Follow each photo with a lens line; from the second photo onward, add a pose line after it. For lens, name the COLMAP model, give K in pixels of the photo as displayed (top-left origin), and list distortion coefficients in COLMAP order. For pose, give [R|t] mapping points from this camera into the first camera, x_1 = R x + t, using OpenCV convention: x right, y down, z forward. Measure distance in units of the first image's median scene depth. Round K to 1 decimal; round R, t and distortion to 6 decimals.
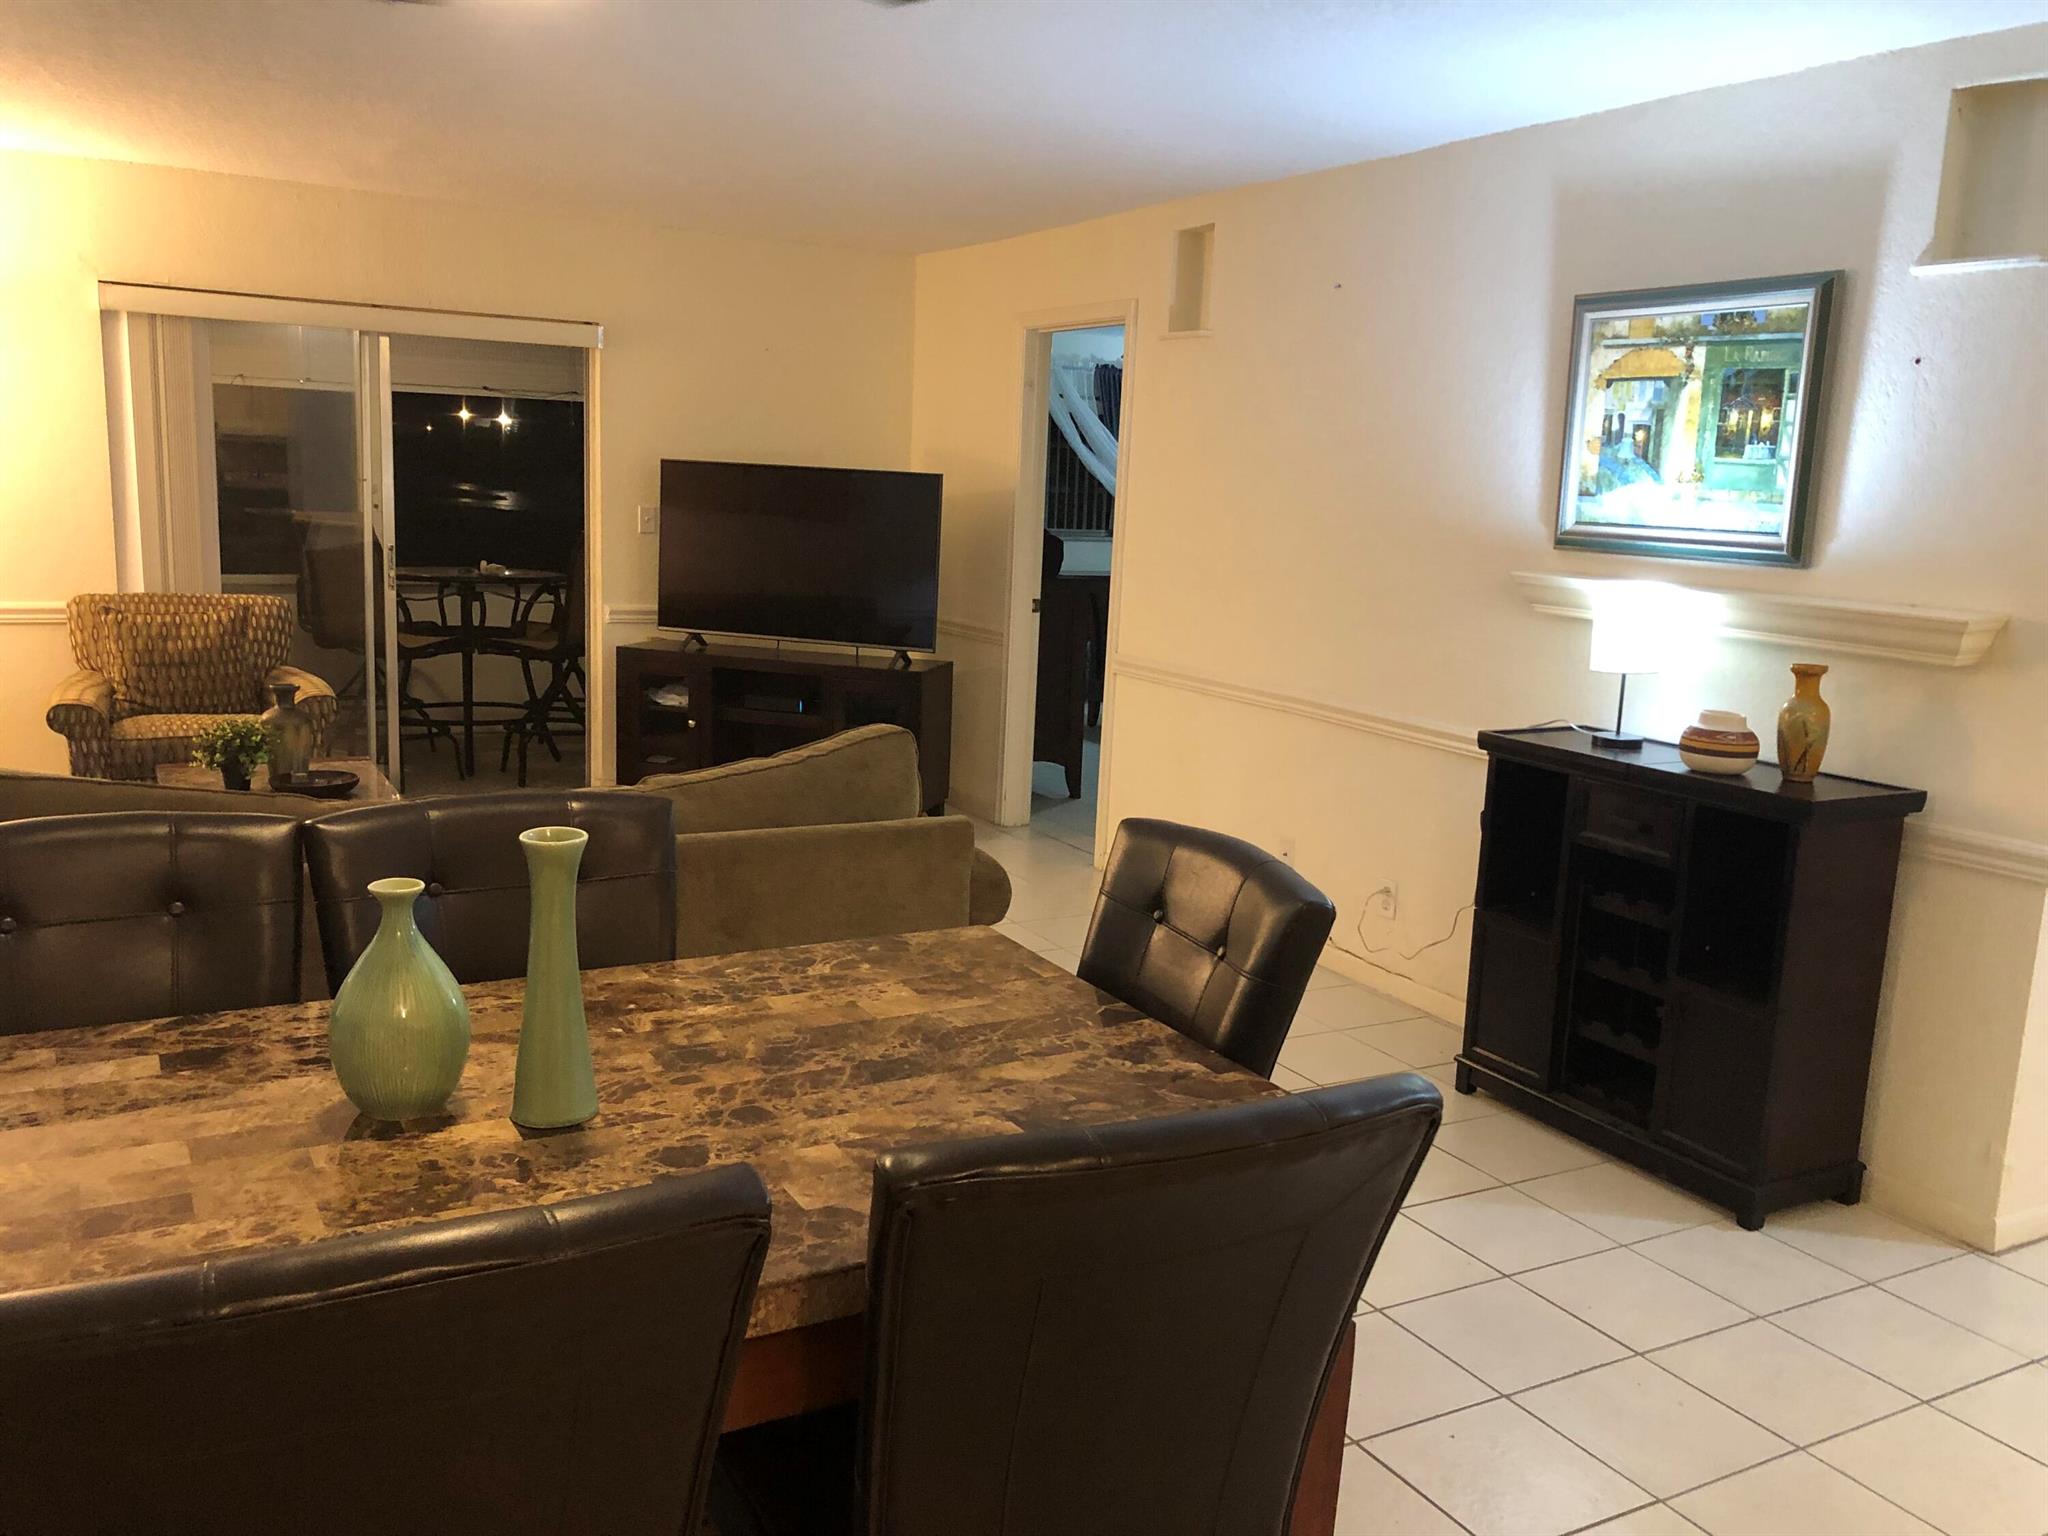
lens RADIAL K [[1693.8, 0, 1038.9], [0, 1693.8, 788.4], [0, 0, 1]] dist [0.041433, -0.038168]
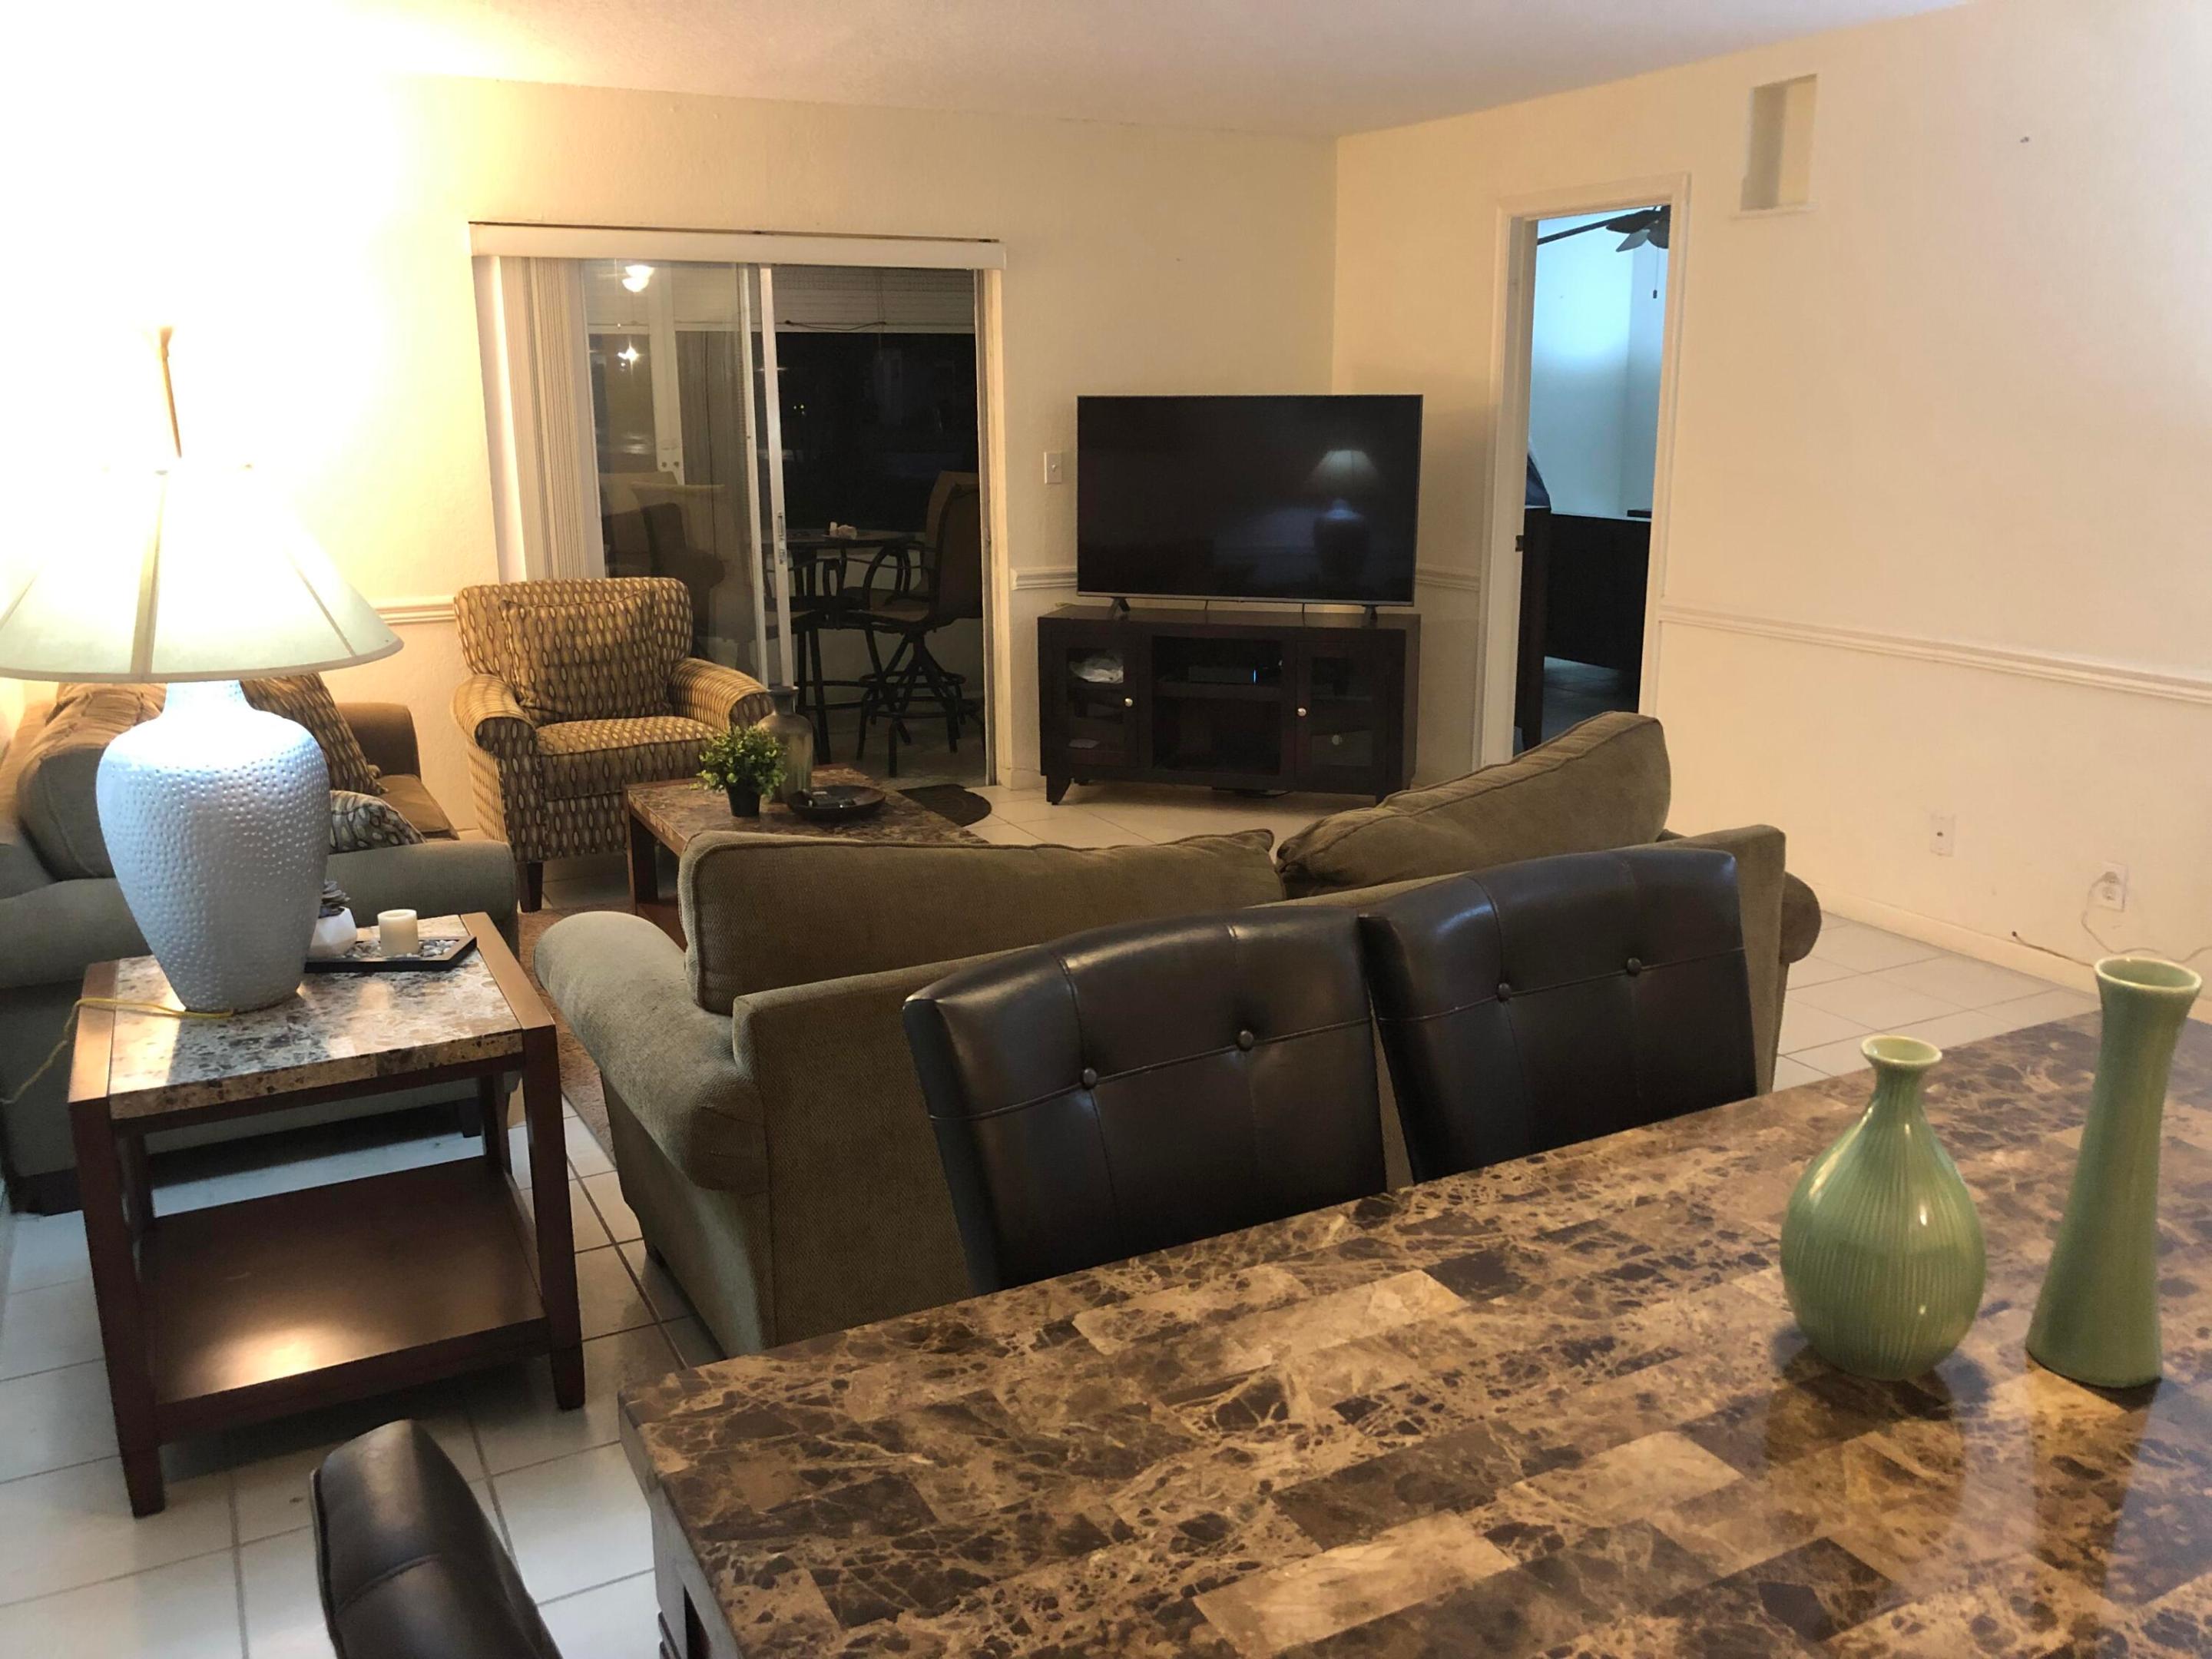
lens RADIAL K [[1829.4, 0, 1125.7], [0, 1829.4, 813.1], [0, 0, 1]] dist [0.041433, -0.038168]
pose [[0.998483, -0.040681, -0.037098, -0.197383], [0.042304, 0.998133, 0.044057, -0.025797], [0.035236, -0.045560, 0.998340, 0.071806]]
